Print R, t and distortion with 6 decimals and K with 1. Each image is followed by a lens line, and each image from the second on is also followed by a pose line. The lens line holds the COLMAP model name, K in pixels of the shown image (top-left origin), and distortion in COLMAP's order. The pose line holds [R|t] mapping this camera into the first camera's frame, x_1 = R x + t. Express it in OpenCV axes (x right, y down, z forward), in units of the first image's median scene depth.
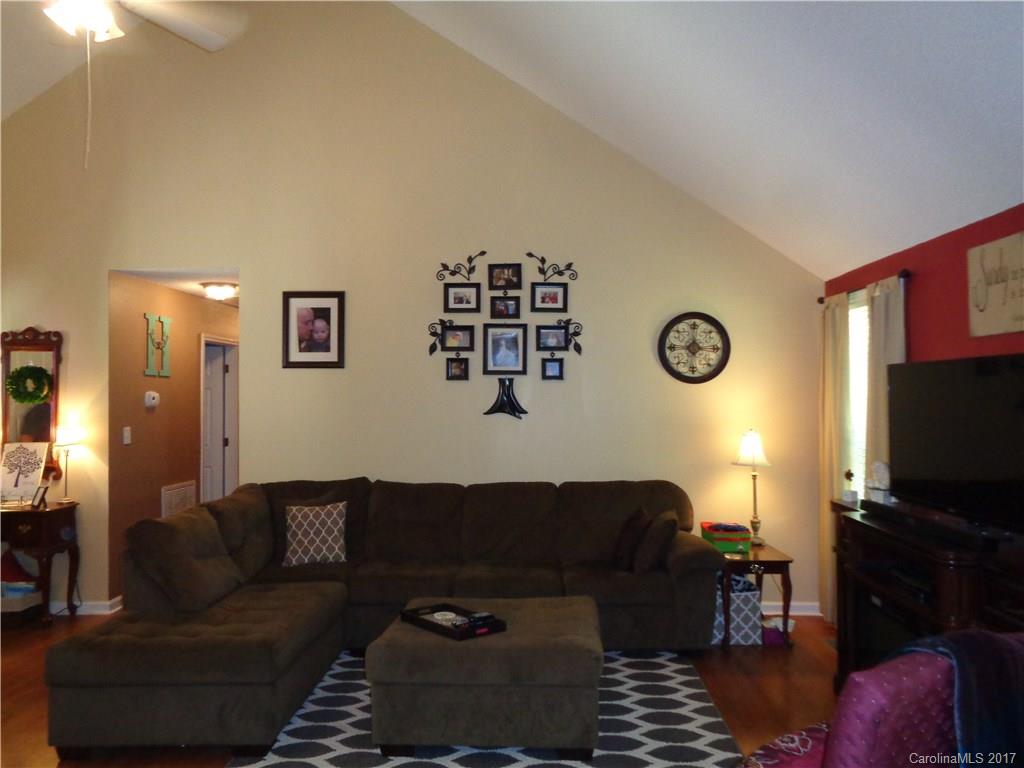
lens RADIAL K [[774.7, 0, 510.2], [0, 774.7, 380.6], [0, 0, 1]] dist [0.002953, 0.008331]
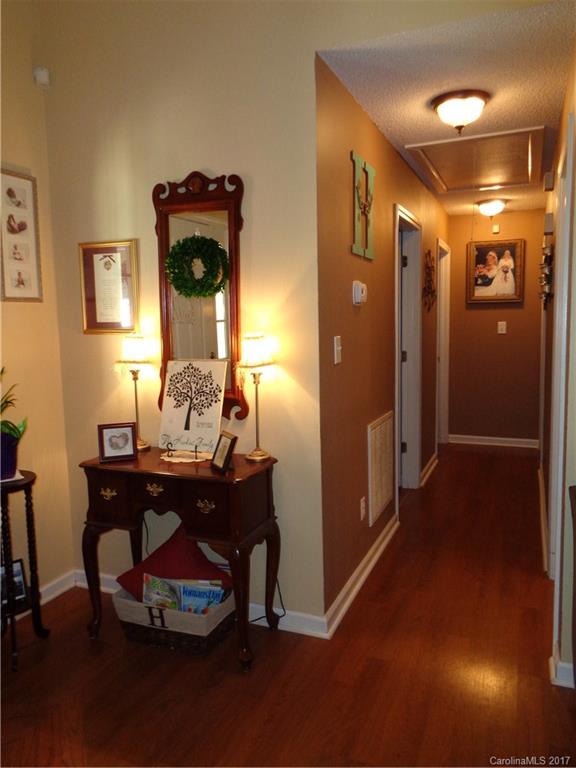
lens RADIAL K [[581.0, 0, 286.7], [0, 581.0, 385.2], [0, 0, 1]] dist [0.002953, 0.008331]
pose [[0.935506, 0.025038, -0.352423, -0.388364], [0.024015, 0.990673, 0.134129, 0.037873], [0.352494, -0.133942, 0.926179, 0.585367]]
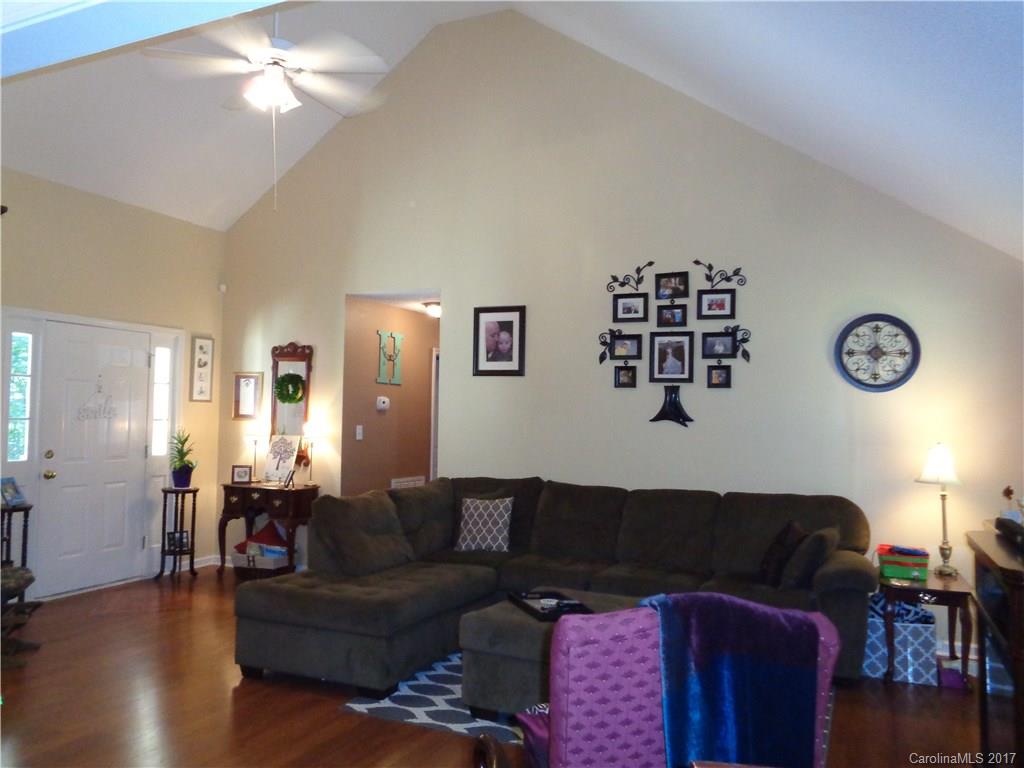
lens RADIAL K [[774.7, 0, 509.6], [0, 774.7, 376.1], [0, 0, 1]] dist [0.002953, 0.008331]
pose [[0.923240, -0.000222, -0.384223, 0.187228], [-0.011005, 0.999574, -0.027021, 0.014211], [0.384066, 0.029175, 0.922845, -0.013191]]
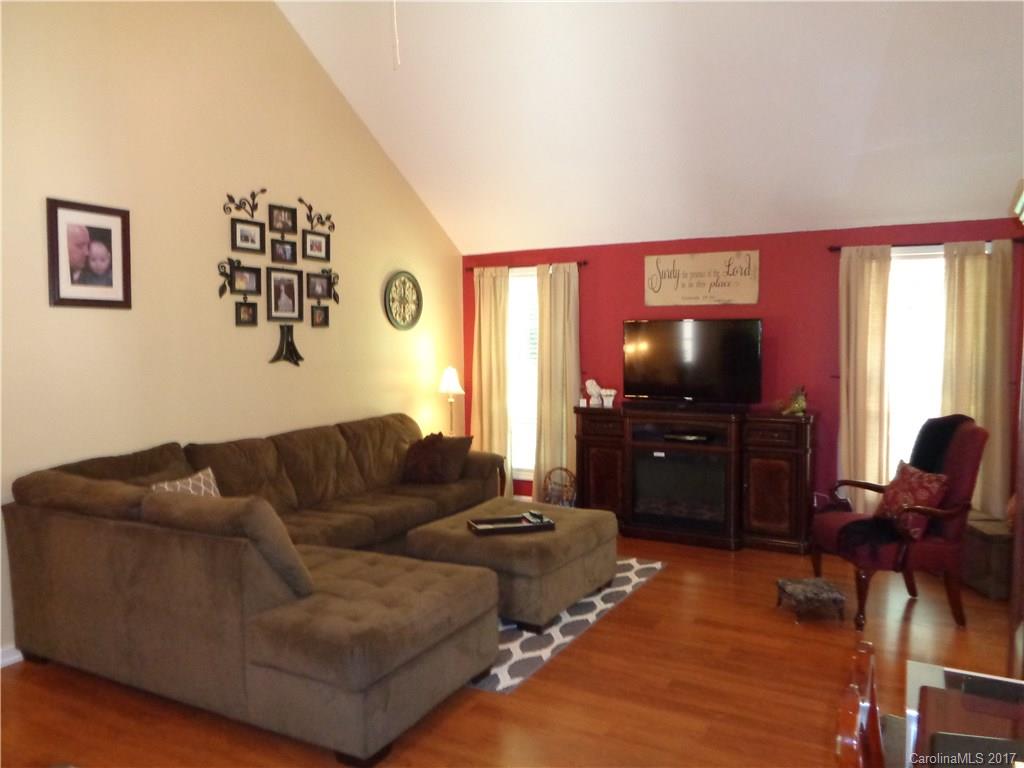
lens RADIAL K [[774.7, 0, 522.2], [0, 774.7, 376.0], [0, 0, 1]] dist [0.002953, 0.008331]
pose [[0.453399, -0.045609, 0.890140, -0.743838], [-0.005902, 0.998514, 0.054168, 0.007052], [-0.891288, -0.029814, 0.452456, 0.289851]]
